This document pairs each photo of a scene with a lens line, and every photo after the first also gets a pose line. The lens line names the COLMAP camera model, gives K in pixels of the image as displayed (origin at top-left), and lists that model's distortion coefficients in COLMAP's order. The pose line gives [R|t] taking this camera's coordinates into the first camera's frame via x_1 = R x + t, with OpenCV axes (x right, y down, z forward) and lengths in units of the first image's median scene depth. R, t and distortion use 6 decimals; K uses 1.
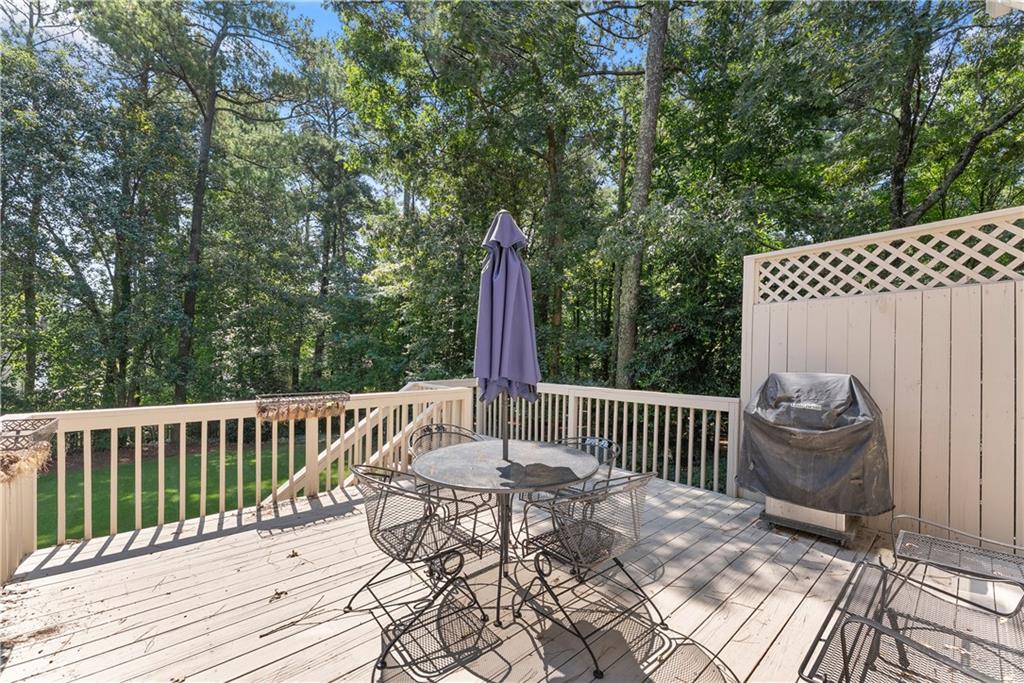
lens RADIAL K [[415.3, 0, 512.2], [0, 415.3, 349.1], [0, 0, 1]] dist [-0.003661, 0.000111]
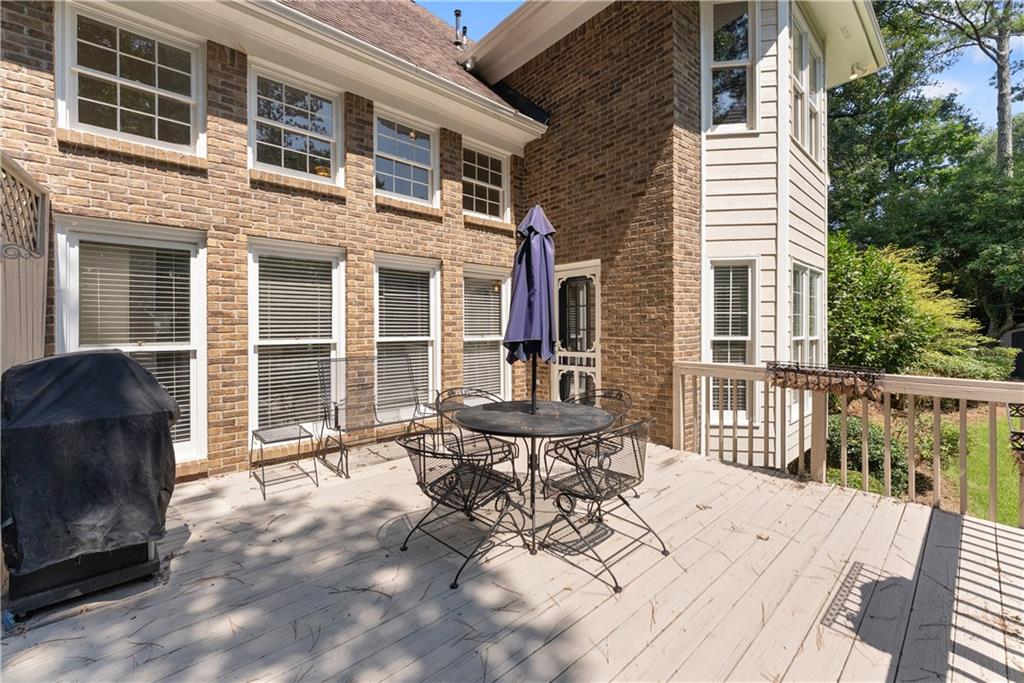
lens RADIAL K [[415.3, 0, 508.3], [0, 415.3, 335.5], [0, 0, 1]] dist [-0.003661, 0.000111]
pose [[-0.999906, -0.004561, 0.012954, 0.042138], [-0.004415, 0.999927, 0.011275, 0.027051], [-0.013004, 0.011217, -0.999853, 1.767644]]
